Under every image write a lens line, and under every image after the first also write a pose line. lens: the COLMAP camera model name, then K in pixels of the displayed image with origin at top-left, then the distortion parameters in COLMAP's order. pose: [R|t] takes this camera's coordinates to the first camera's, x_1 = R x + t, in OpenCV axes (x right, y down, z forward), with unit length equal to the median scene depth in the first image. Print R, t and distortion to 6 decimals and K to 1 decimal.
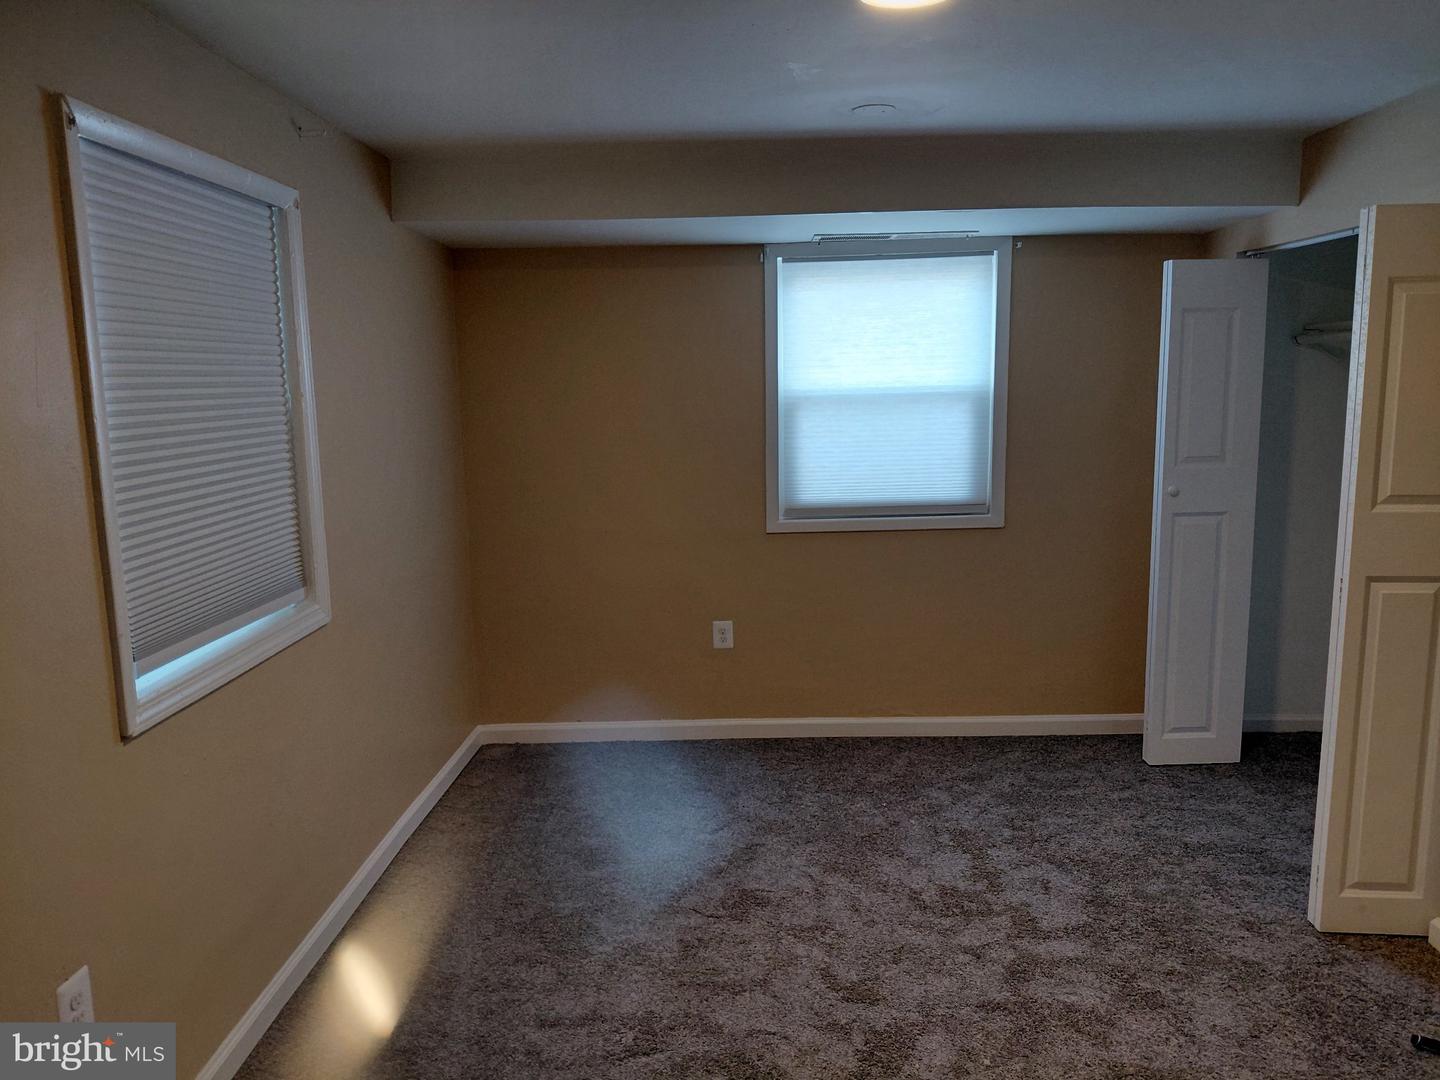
lens RADIAL K [[1067.5, 0, 719.3], [0, 1067.5, 546.1], [0, 0, 1]] dist [0.039834, -0.078178]
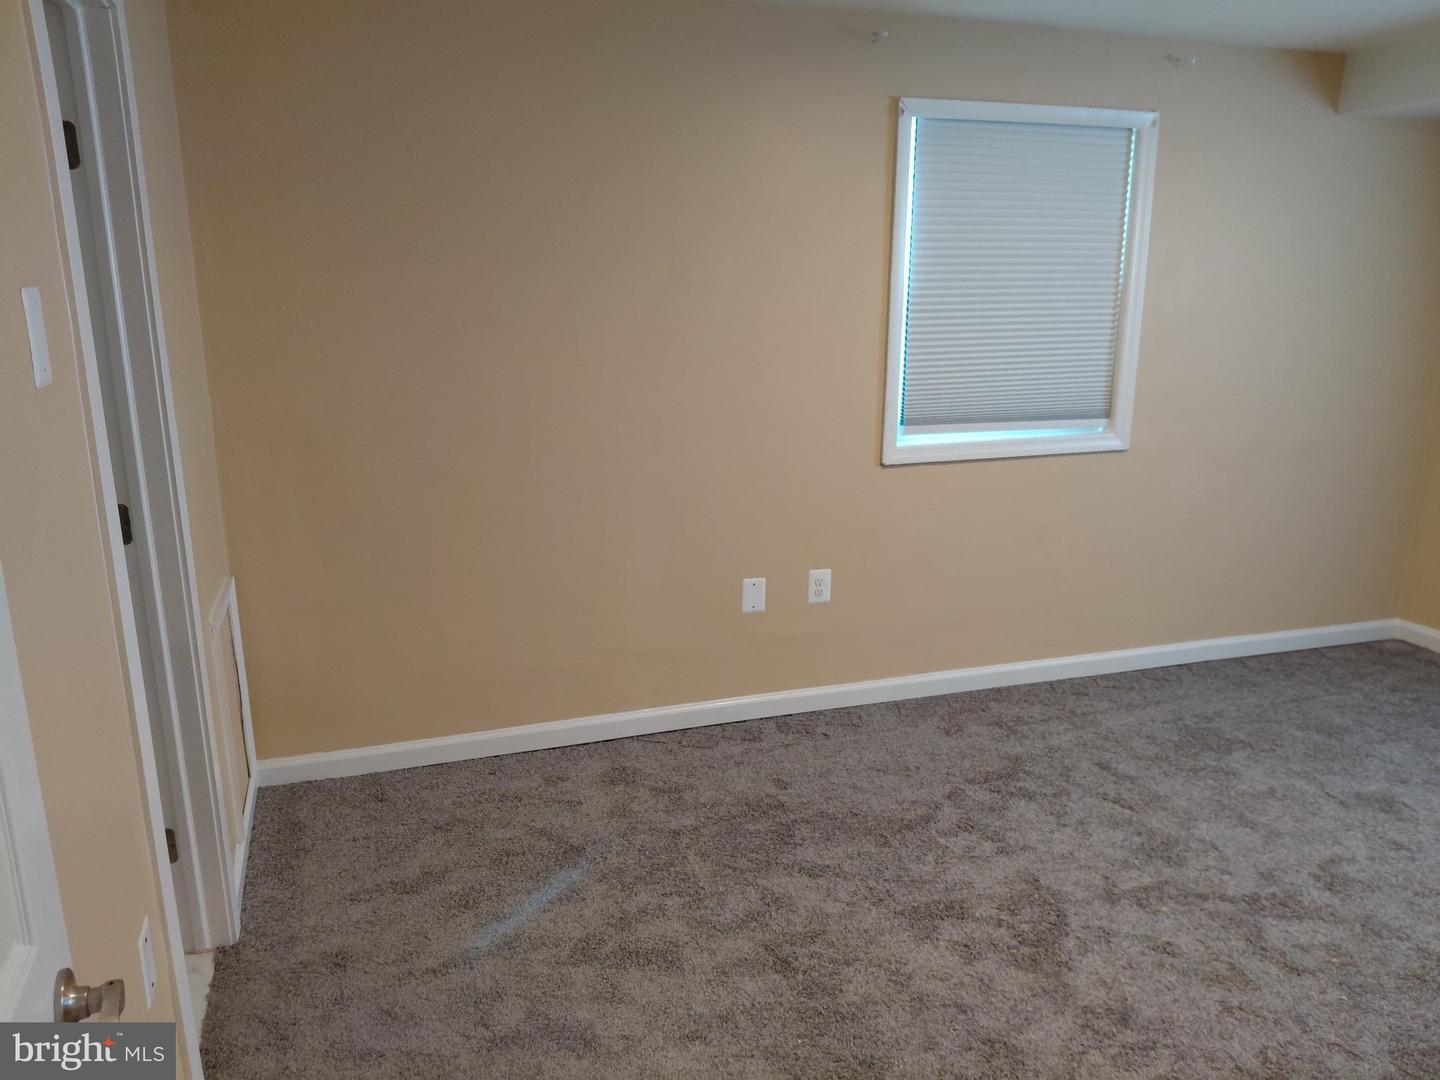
lens RADIAL K [[1067.5, 0, 713.1], [0, 1067.5, 546.7], [0, 0, 1]] dist [0.039834, -0.078178]
pose [[0.342359, 0.244094, -0.907308, 0.747547], [-0.151416, 0.967376, 0.203119, -0.005251], [0.927288, 0.067841, 0.368150, 0.059711]]
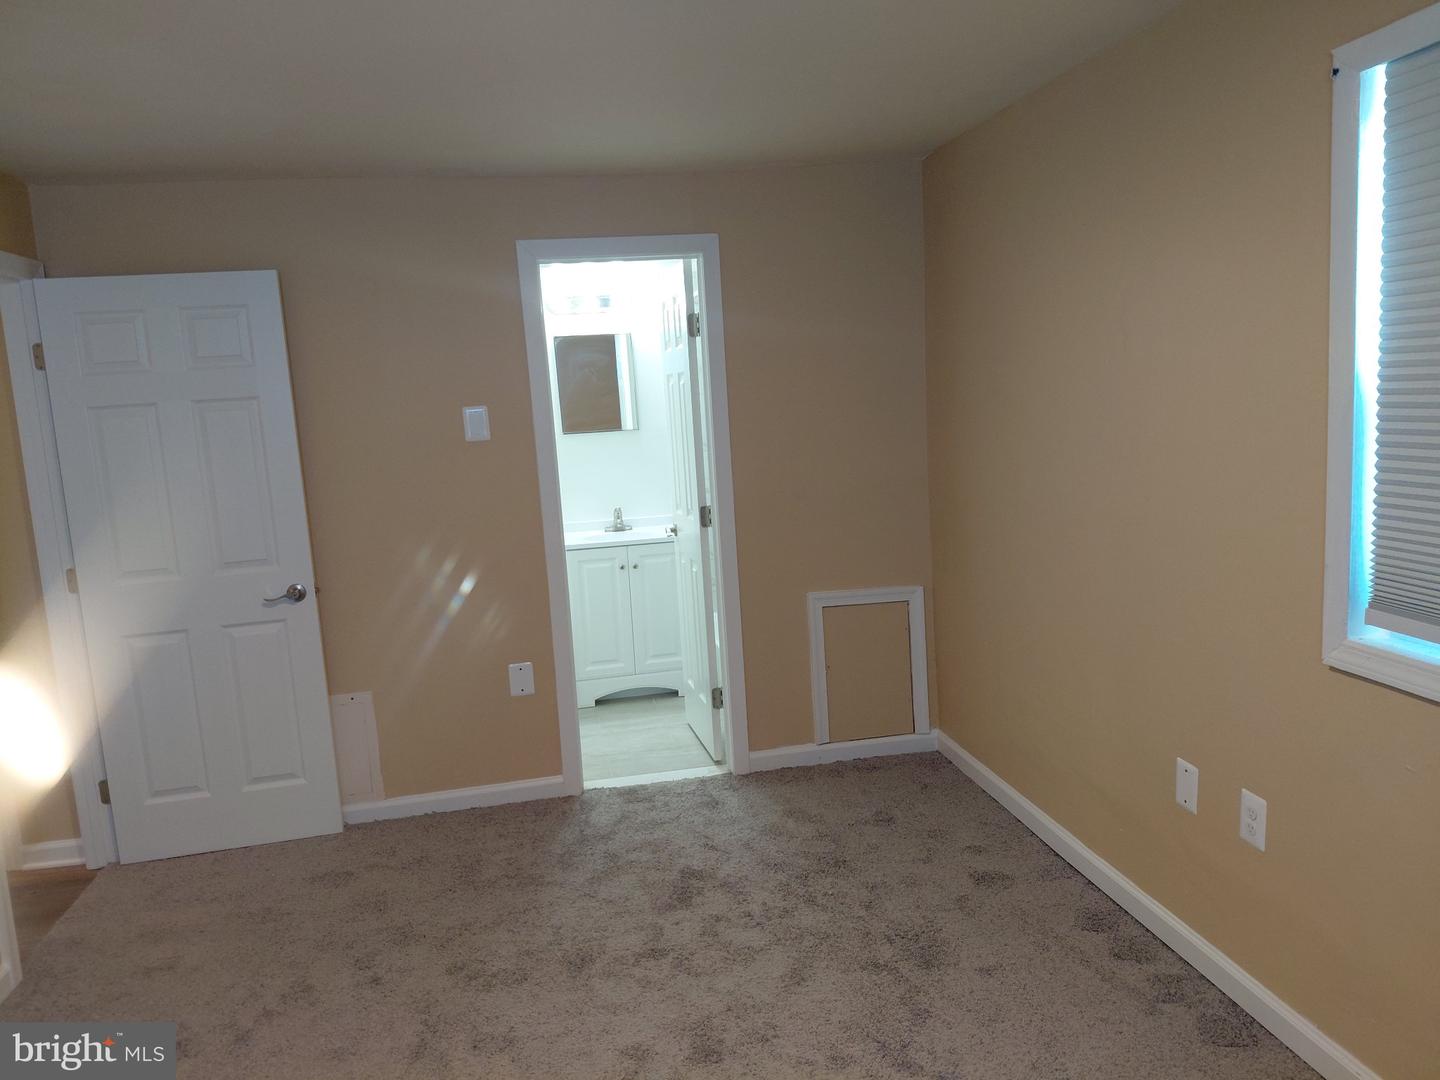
lens RADIAL K [[1067.5, 0, 718.5], [0, 1067.5, 543.5], [0, 0, 1]] dist [0.039834, -0.078178]
pose [[-0.972158, 0.103859, -0.210054, 0.159589], [0.035928, 0.951877, 0.304369, -0.202353], [0.231557, 0.288348, -0.929106, 1.346617]]
